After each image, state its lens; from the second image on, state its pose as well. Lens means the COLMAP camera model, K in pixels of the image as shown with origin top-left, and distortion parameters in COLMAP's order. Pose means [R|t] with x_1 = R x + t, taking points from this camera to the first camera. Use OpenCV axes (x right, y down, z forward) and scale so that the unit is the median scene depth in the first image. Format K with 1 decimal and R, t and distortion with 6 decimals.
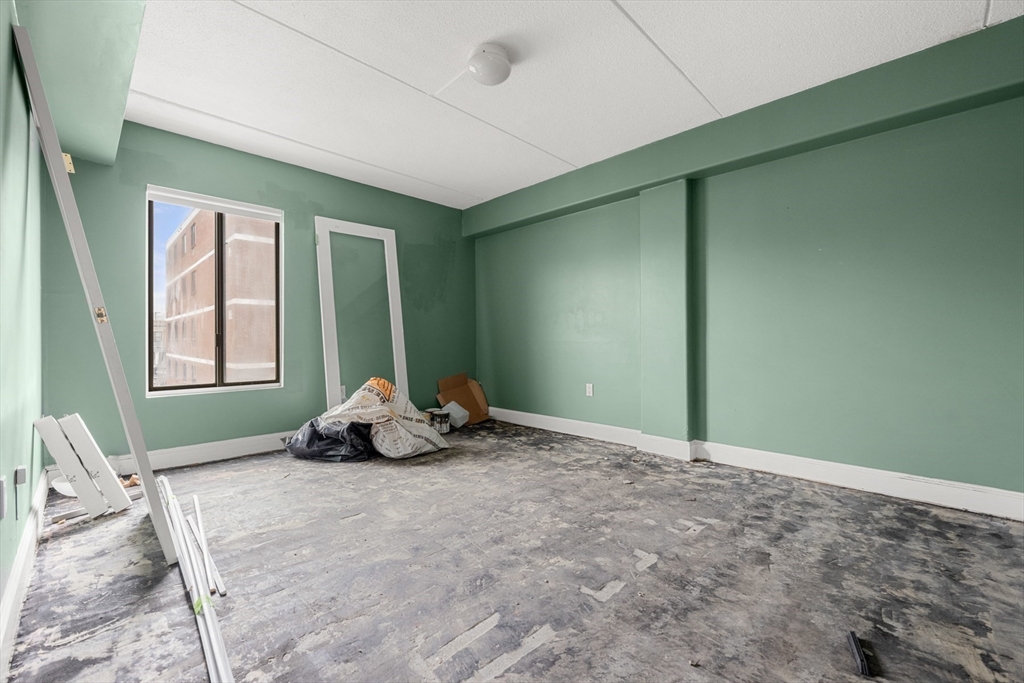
lens RADIAL K [[424.2, 0, 514.4], [0, 424.2, 338.8], [0, 0, 1]] dist [-0.001418, -0.000317]
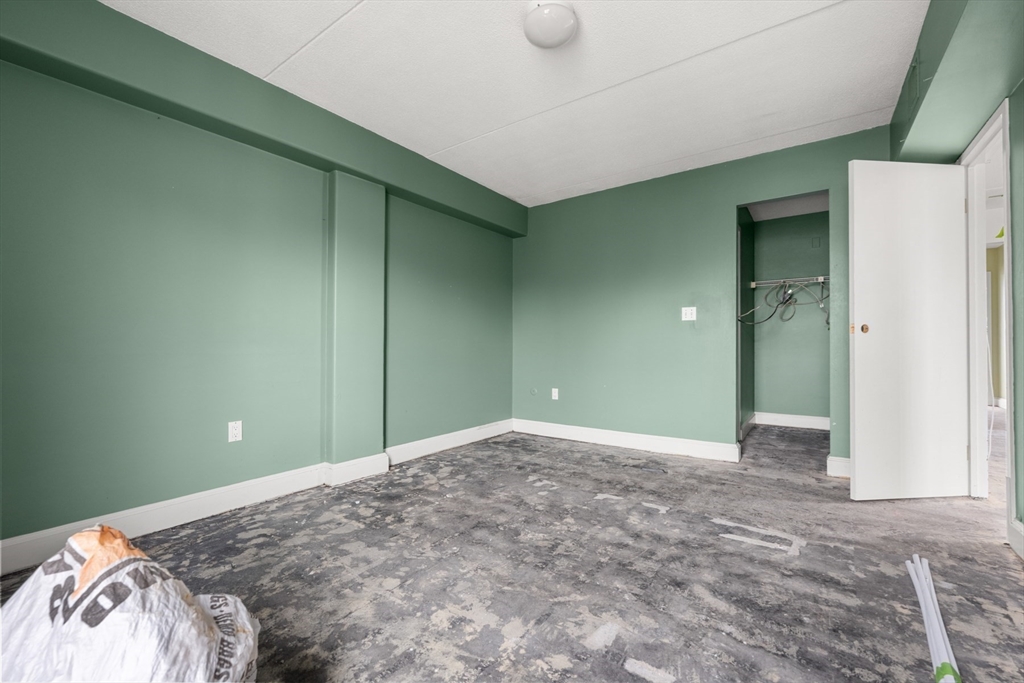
lens RADIAL K [[424.2, 0, 514.4], [0, 424.2, 338.8], [0, 0, 1]] dist [-0.001418, -0.000317]
pose [[-0.157241, 0.018392, 0.987389, -0.735234], [-0.000823, 0.999824, -0.018754, -0.004828], [-0.987560, -0.003761, -0.157198, 1.018737]]
